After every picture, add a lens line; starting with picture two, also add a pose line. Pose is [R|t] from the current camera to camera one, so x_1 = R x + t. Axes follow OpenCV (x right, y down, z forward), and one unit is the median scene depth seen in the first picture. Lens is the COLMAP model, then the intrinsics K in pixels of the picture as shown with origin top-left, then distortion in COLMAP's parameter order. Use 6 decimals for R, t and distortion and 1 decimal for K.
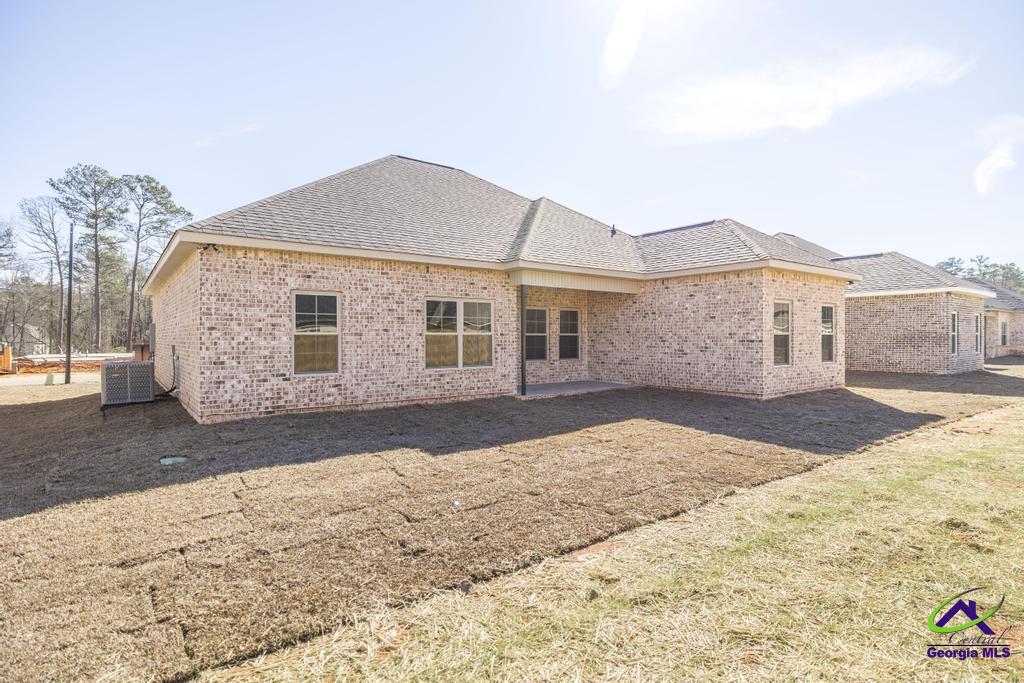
lens RADIAL K [[516.4, 0, 514.3], [0, 516.4, 342.2], [0, 0, 1]] dist [-0.005953, -0.000022]
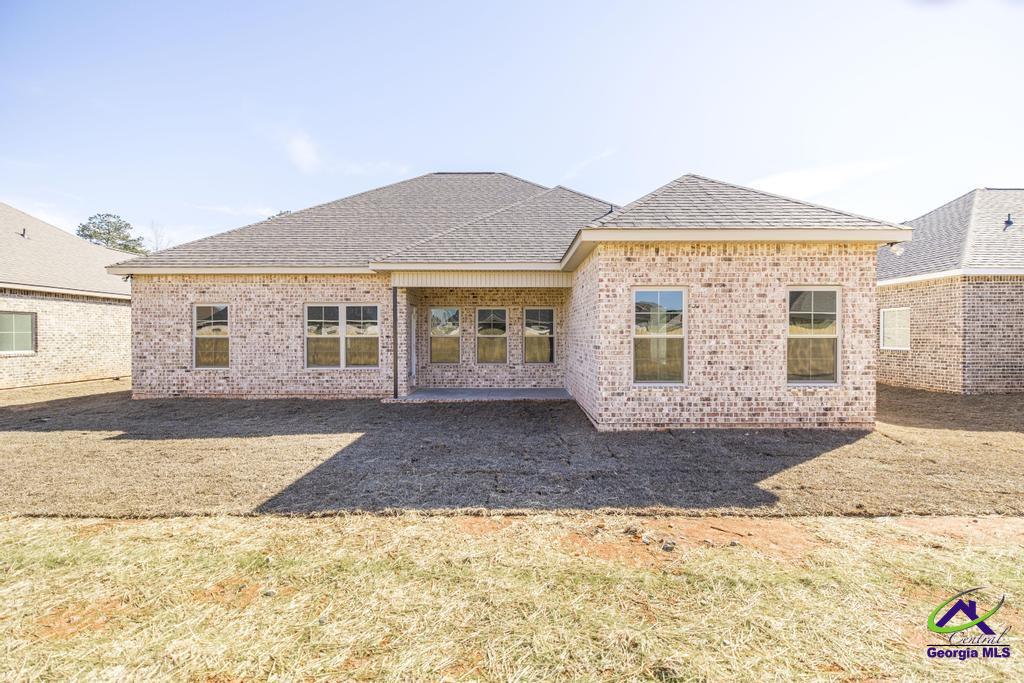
lens RADIAL K [[491.5, 0, 510.0], [0, 491.5, 339.7], [0, 0, 1]] dist [-0.003389, -0.000278]
pose [[0.804710, 0.010434, -0.593576, 0.893050], [-0.007320, 0.999944, 0.007654, -0.021948], [0.593623, -0.001815, 0.804742, 0.438733]]
